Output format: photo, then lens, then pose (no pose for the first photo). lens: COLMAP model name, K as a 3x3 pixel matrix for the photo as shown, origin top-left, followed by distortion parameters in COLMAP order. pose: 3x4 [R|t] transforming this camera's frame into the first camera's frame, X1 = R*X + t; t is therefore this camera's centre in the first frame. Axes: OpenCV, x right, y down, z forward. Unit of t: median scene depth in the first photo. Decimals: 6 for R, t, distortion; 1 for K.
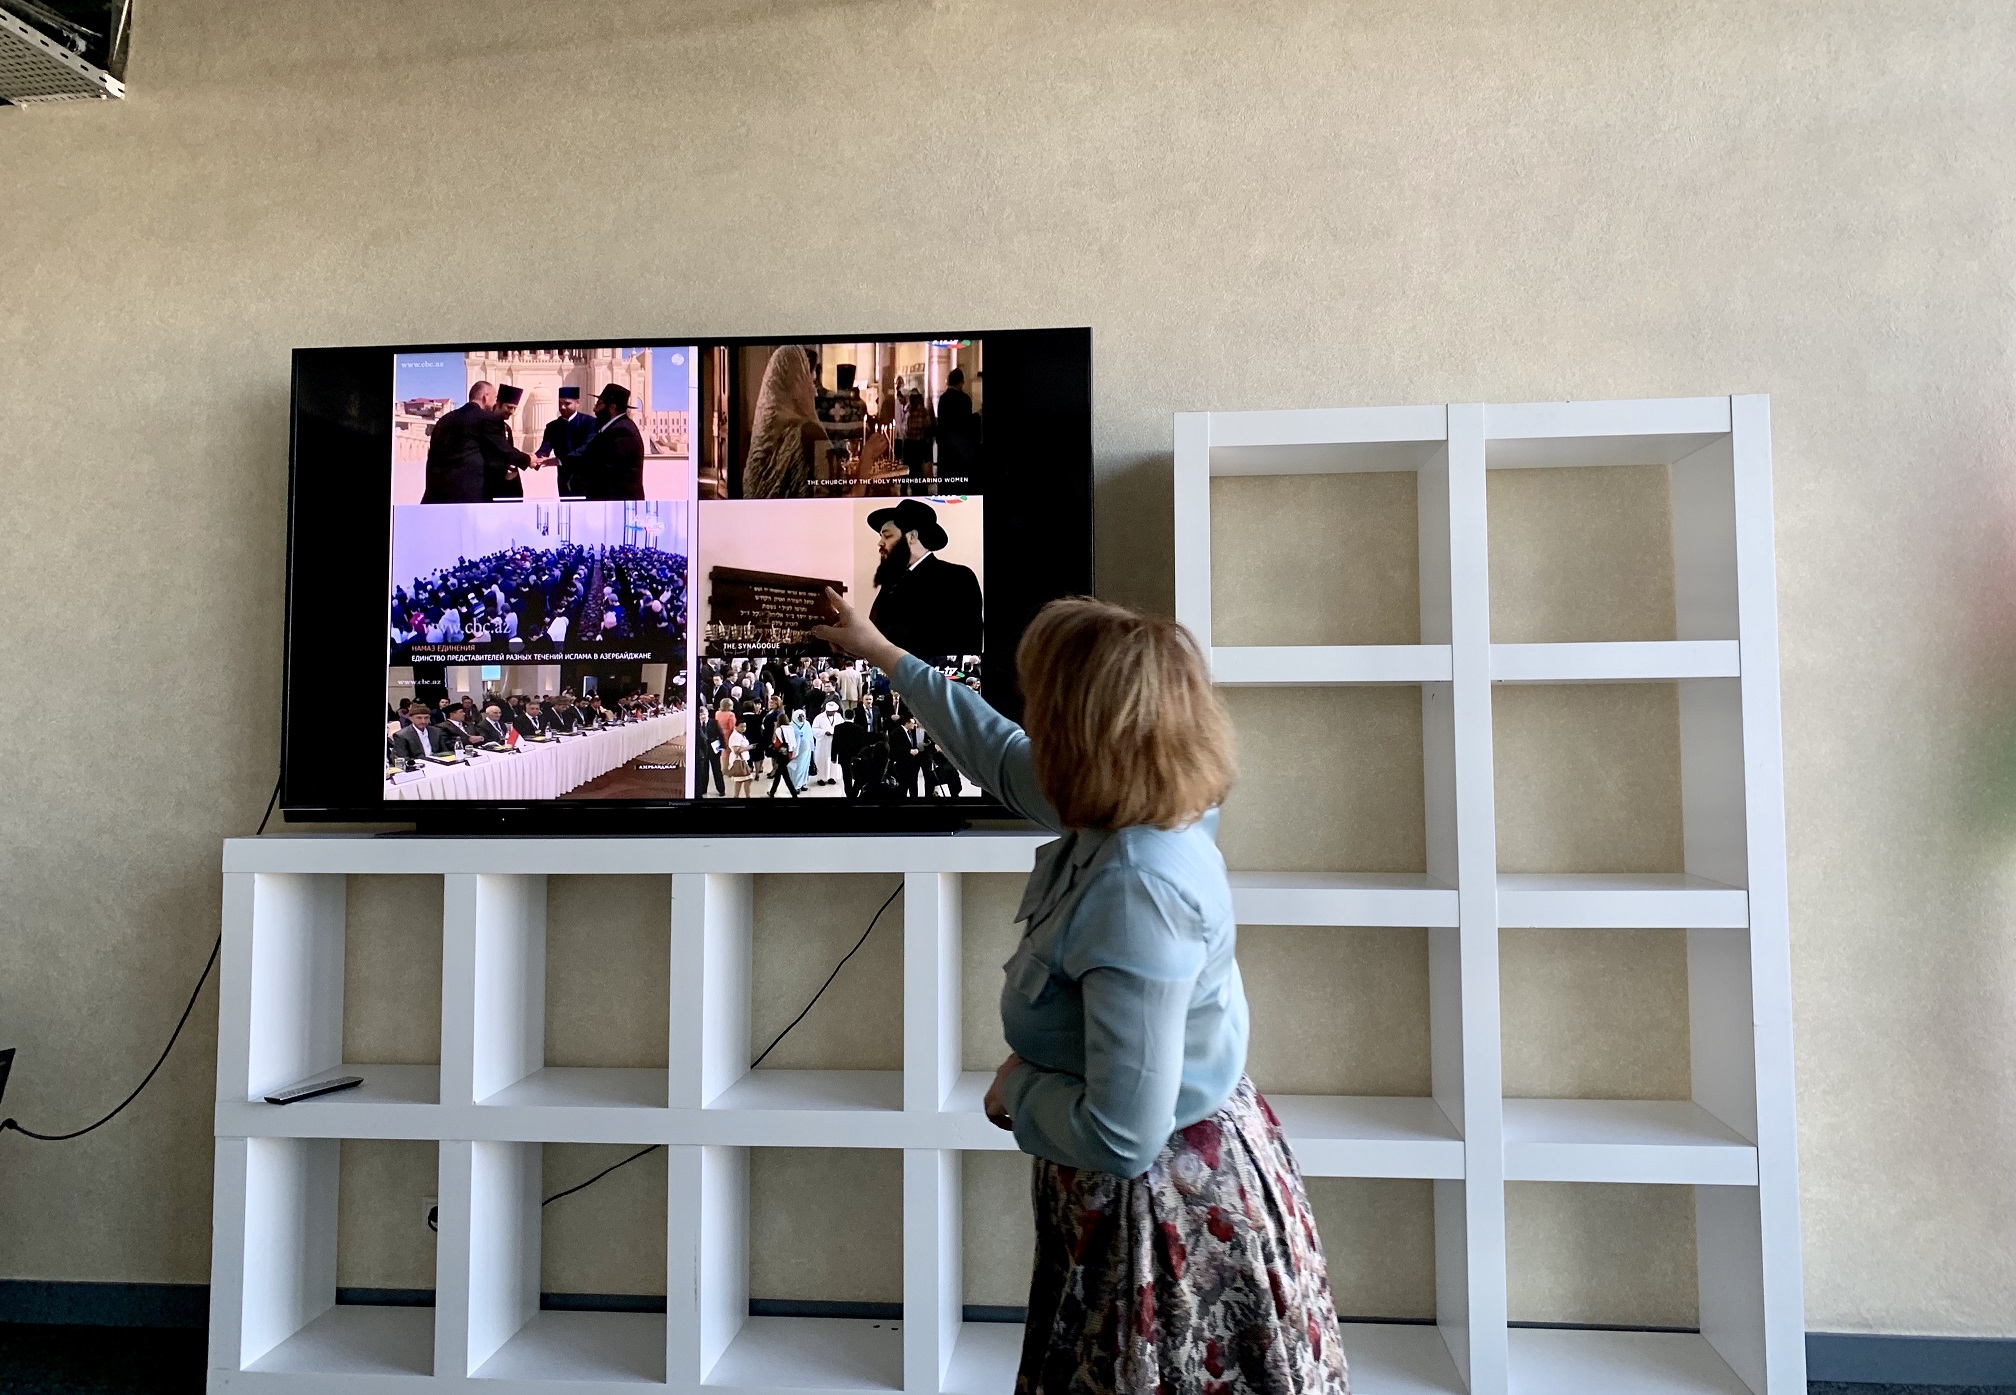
lens RADIAL K [[1518.5, 0, 1019.1], [0, 1518.5, 633.4], [0, 0, 1]] dist [0.022917, -0.025362]
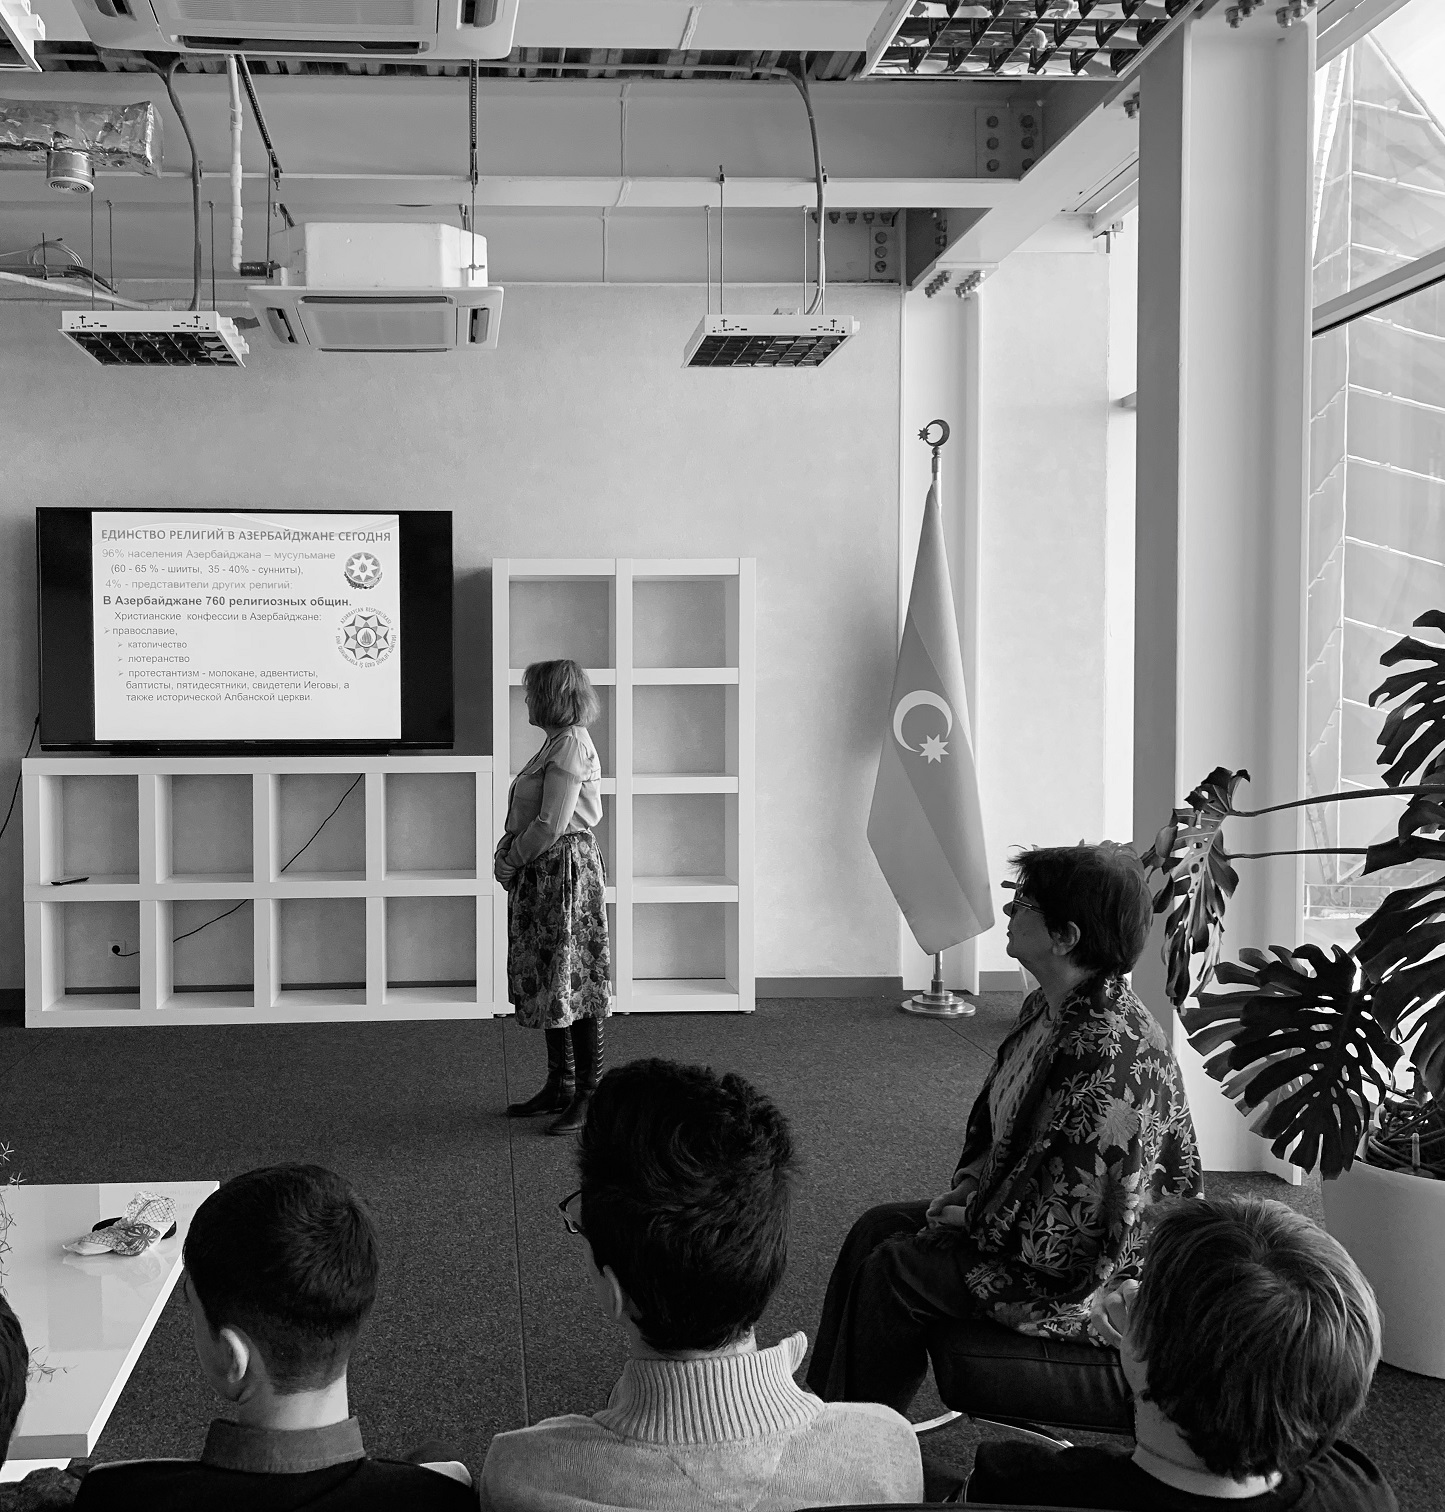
lens RADIAL K [[1530.0, 0, 571.1], [0, 1530.0, 753.1], [0, 0, 1]] dist [0.142036, -0.370382]
pose [[0.986243, -0.002336, 0.165287, -0.130388], [-0.013301, 0.995536, 0.093438, -0.066866], [-0.164767, -0.094351, 0.981809, -1.032148]]
